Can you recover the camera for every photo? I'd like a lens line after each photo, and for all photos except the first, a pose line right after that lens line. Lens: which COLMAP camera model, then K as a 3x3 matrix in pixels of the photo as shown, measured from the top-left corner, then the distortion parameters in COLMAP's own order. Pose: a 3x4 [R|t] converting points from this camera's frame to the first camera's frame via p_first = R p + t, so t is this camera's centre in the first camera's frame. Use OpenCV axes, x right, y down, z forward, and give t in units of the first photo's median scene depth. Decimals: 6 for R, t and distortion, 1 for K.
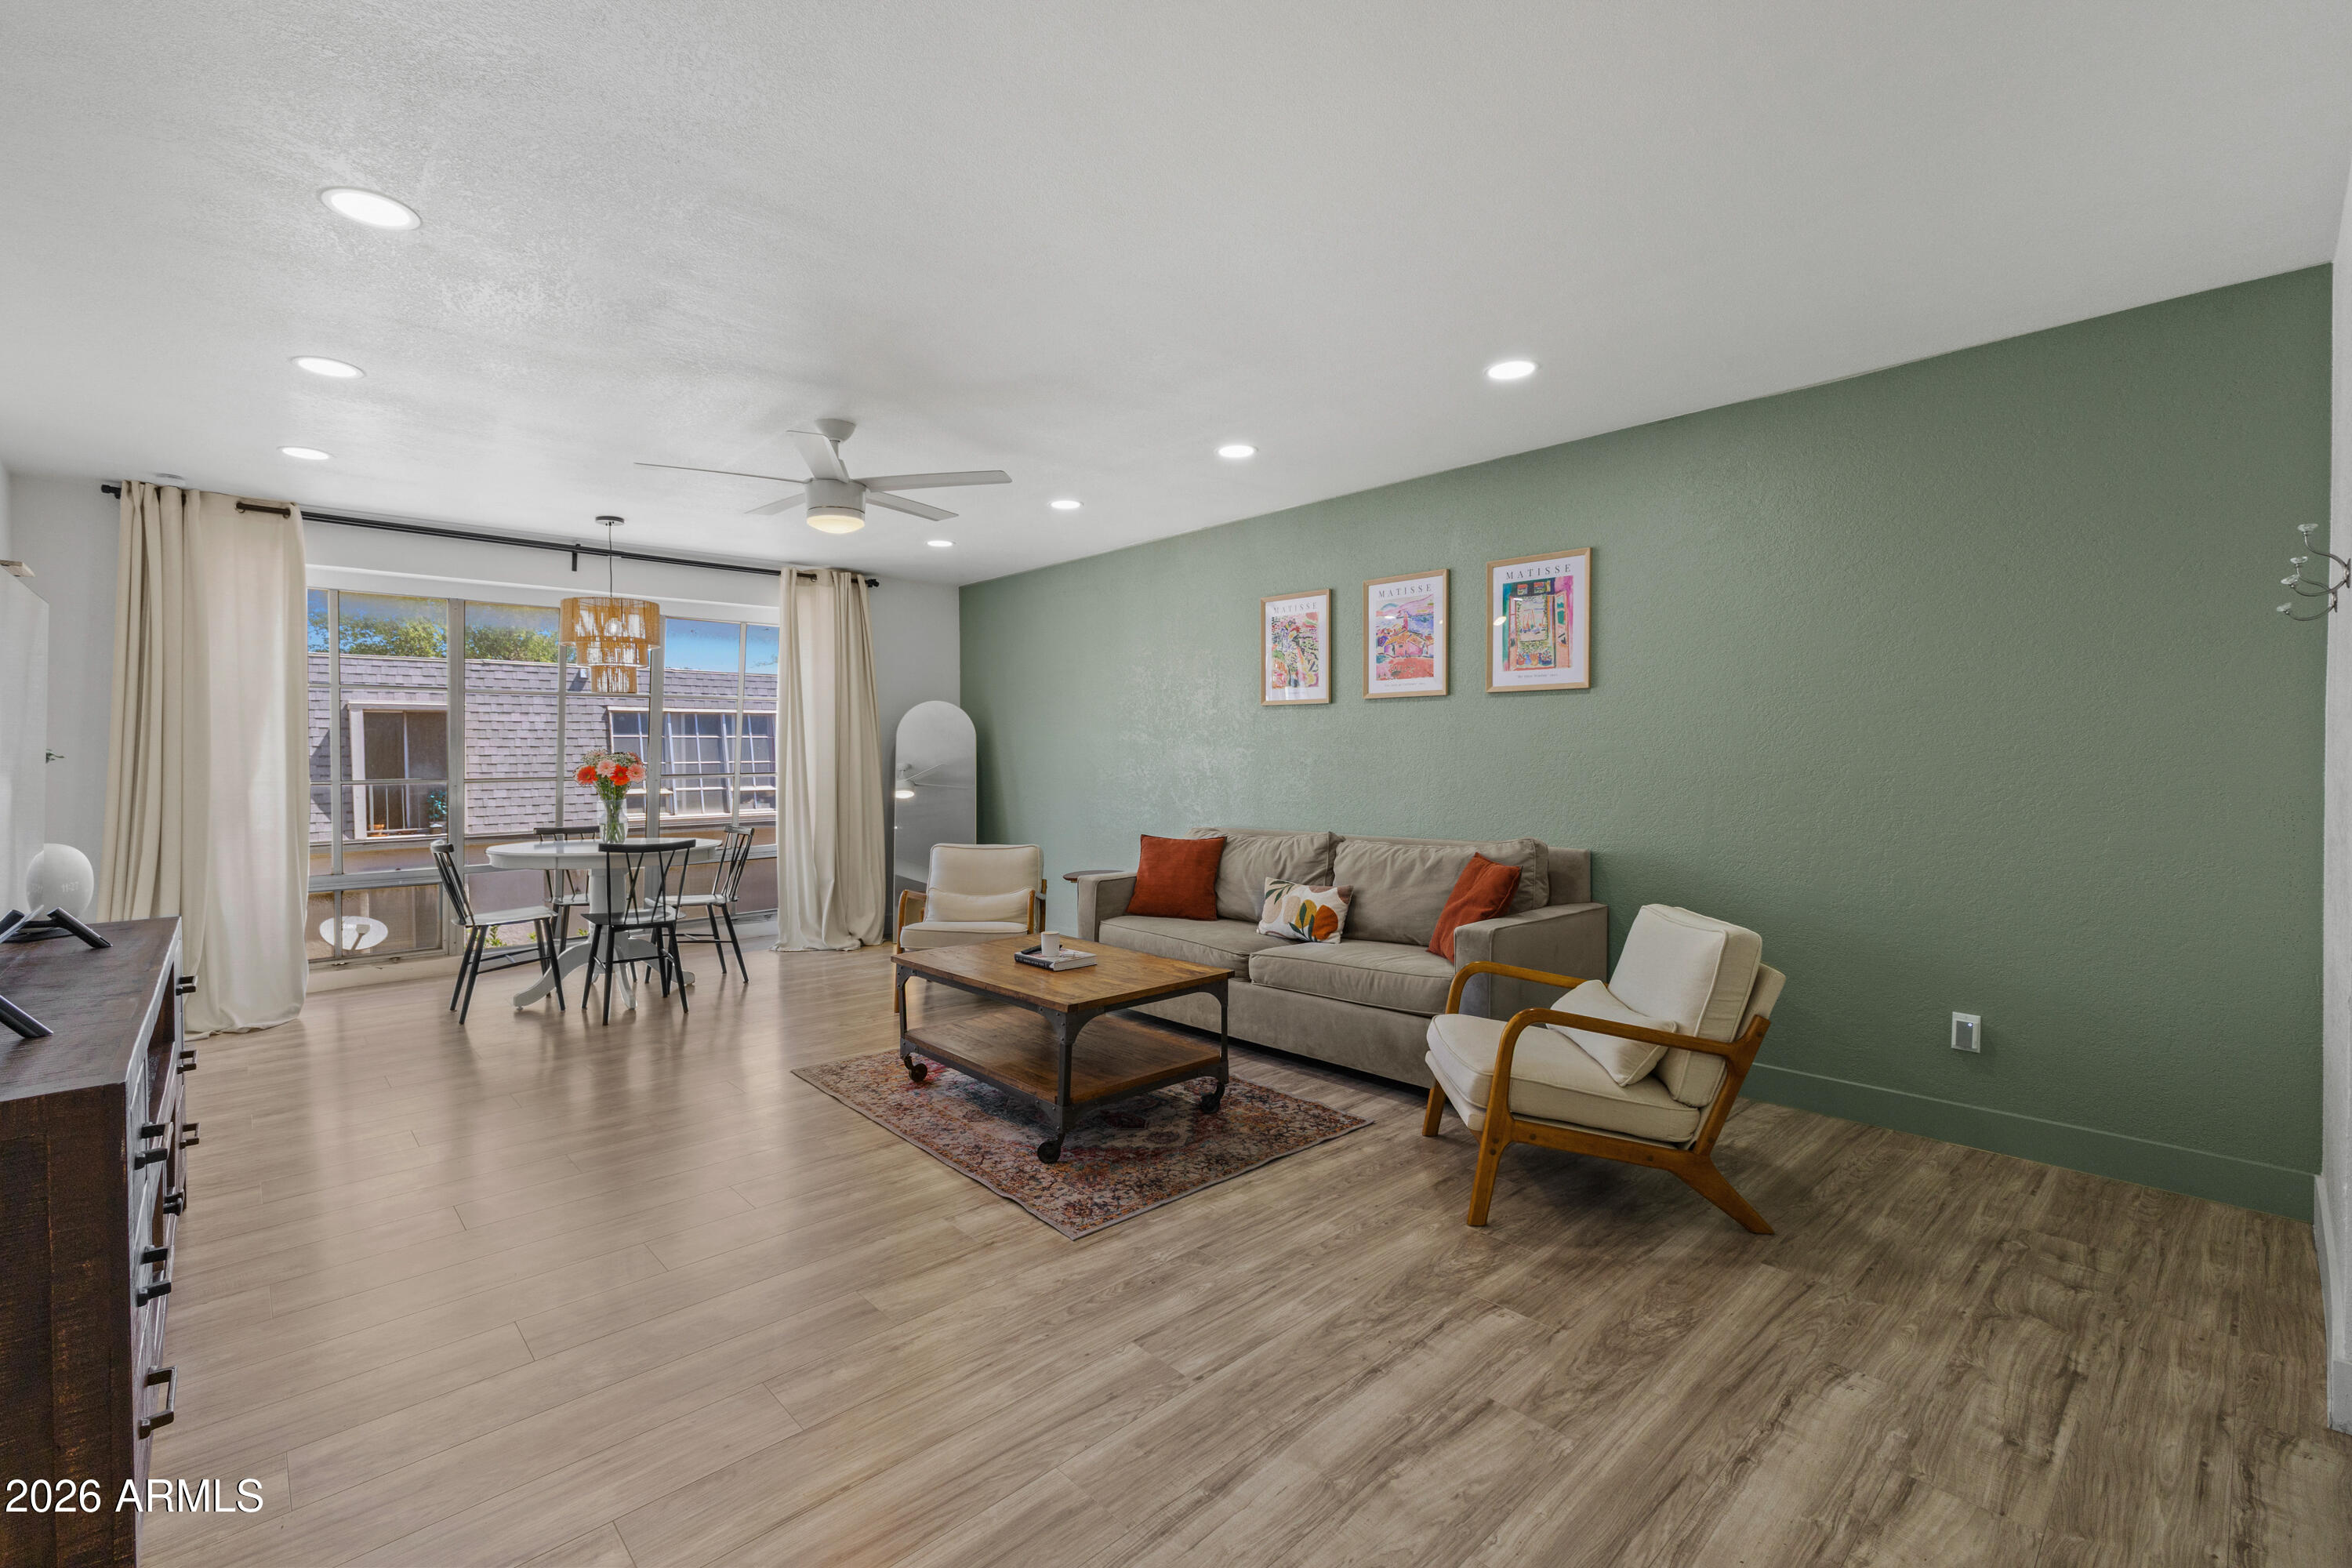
lens RADIAL K [[1031.0, 0, 1170.6], [0, 1031.0, 762.9], [0, 0, 1]] dist [-0.002521, 0.004138]
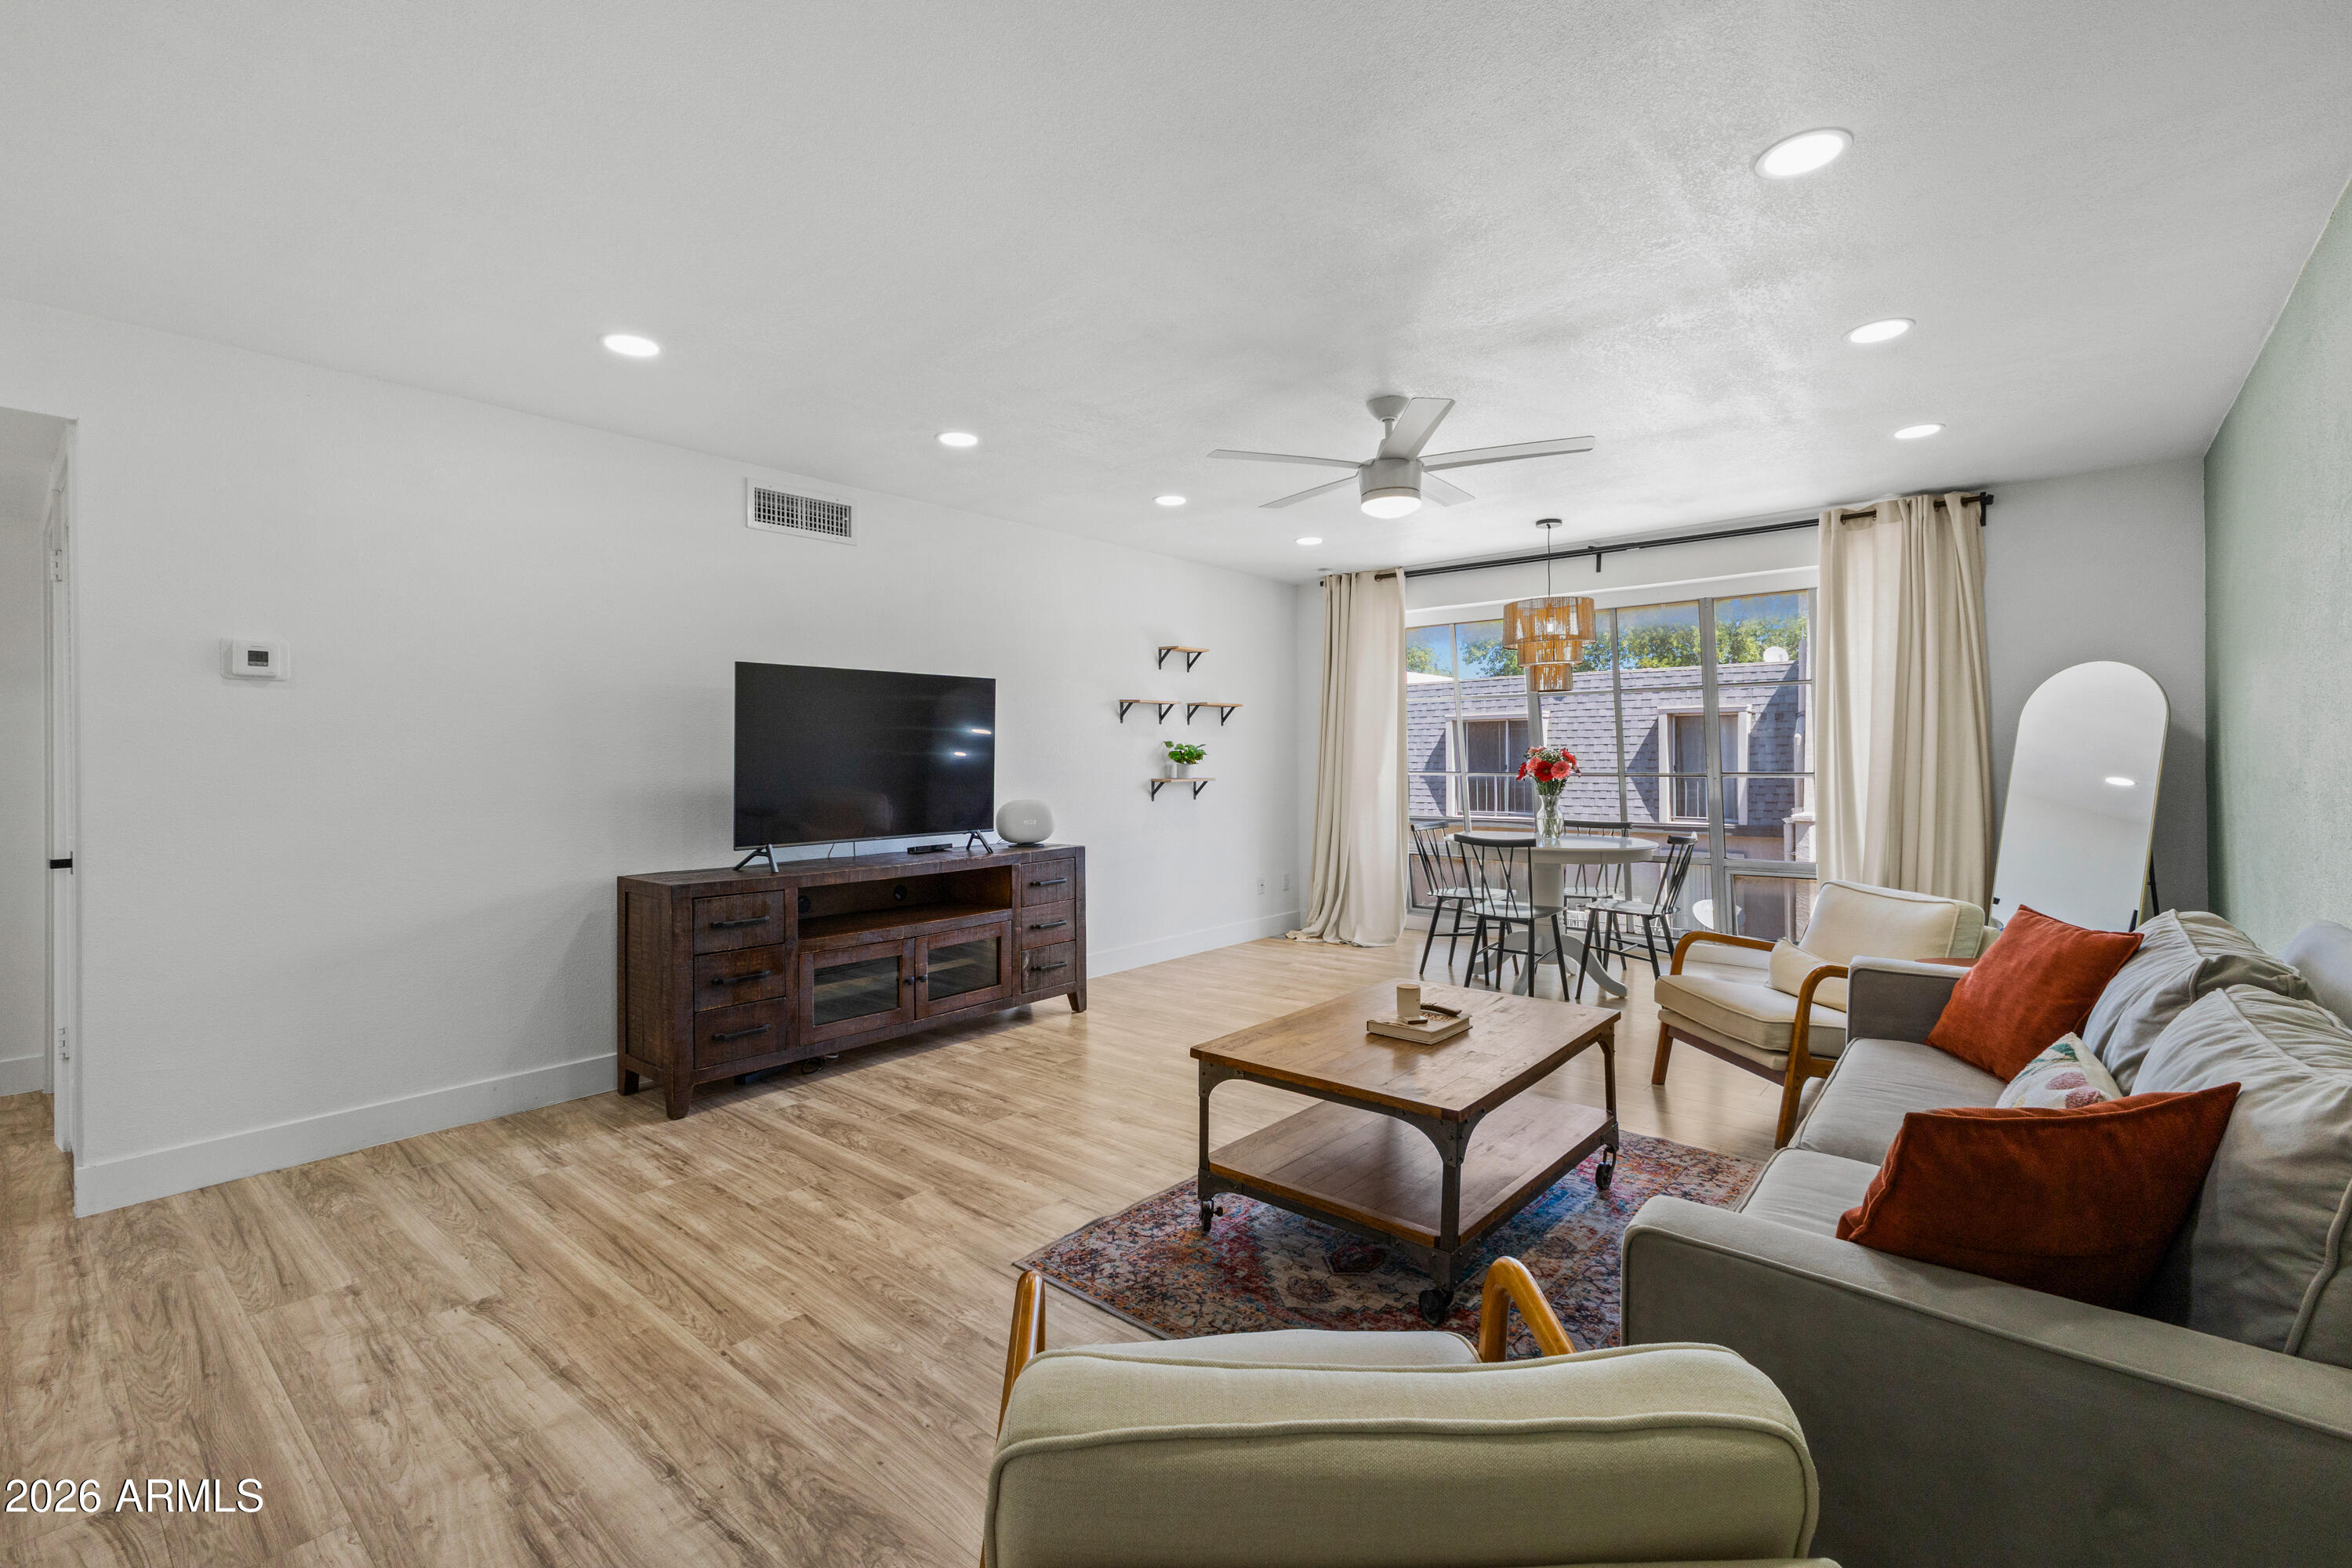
lens RADIAL K [[1031.0, 0, 1178.5], [0, 1031.0, 747.2], [0, 0, 1]] dist [-0.002521, 0.004138]
pose [[0.116273, -0.004888, -0.993205, 0.505830], [-0.004500, 0.999975, -0.005448, -0.005783], [0.993207, 0.005103, 0.116248, 0.602348]]
